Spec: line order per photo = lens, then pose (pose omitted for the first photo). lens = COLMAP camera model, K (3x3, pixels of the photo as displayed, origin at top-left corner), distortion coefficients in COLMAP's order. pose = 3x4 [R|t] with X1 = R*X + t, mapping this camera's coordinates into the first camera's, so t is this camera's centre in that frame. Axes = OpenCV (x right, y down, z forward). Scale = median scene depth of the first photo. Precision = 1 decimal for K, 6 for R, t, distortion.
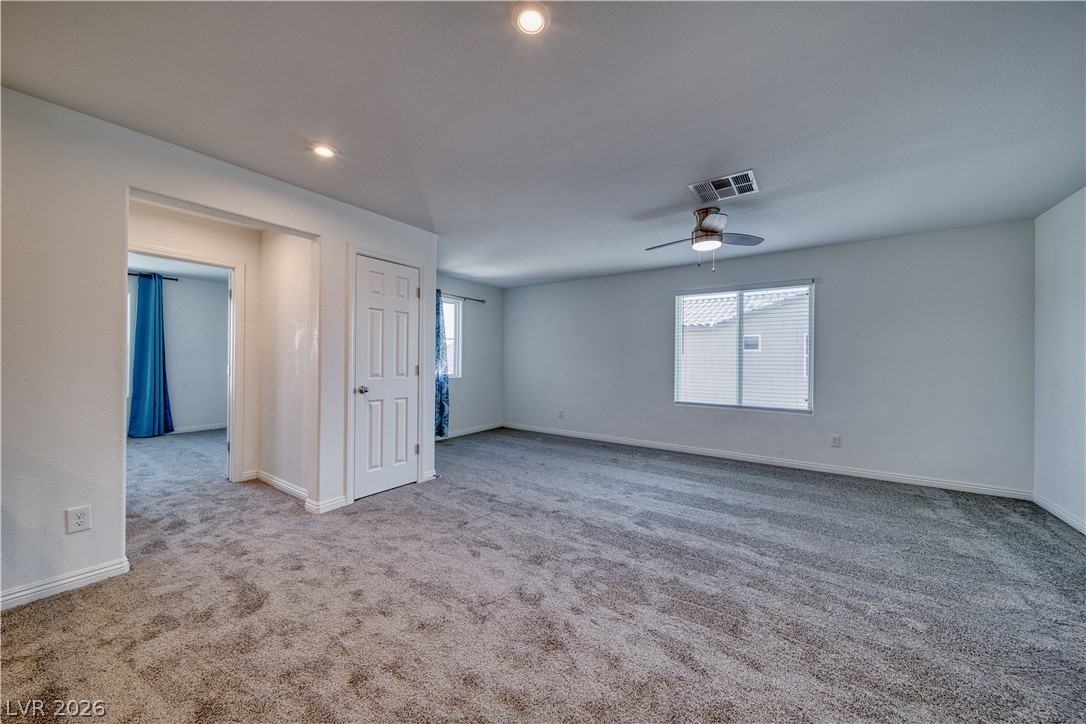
lens RADIAL K [[379.2, 0, 543.5], [0, 379.2, 360.7], [0, 0, 1]] dist [0.000838, -0.000194]
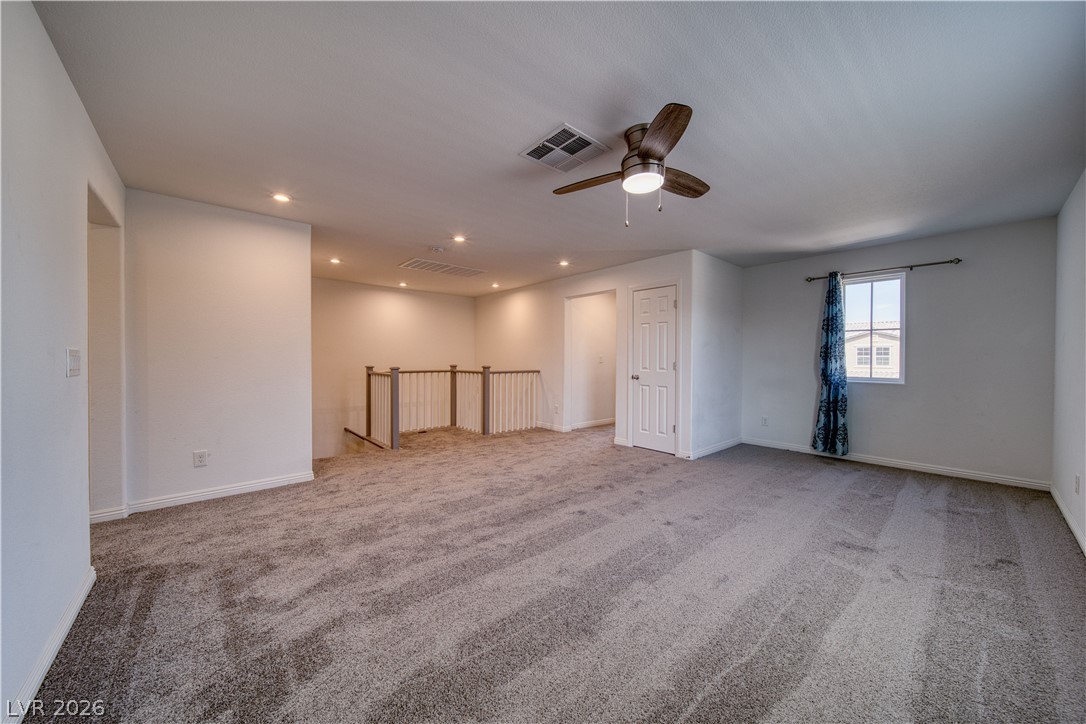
lens RADIAL K [[379.2, 0, 543.5], [0, 379.2, 360.7], [0, 0, 1]] dist [0.000838, -0.000194]
pose [[-0.227441, 0.002524, -0.973789, 1.135028], [-0.003018, 0.999990, 0.003297, 0.004781], [0.973787, 0.003688, -0.227431, 0.985496]]
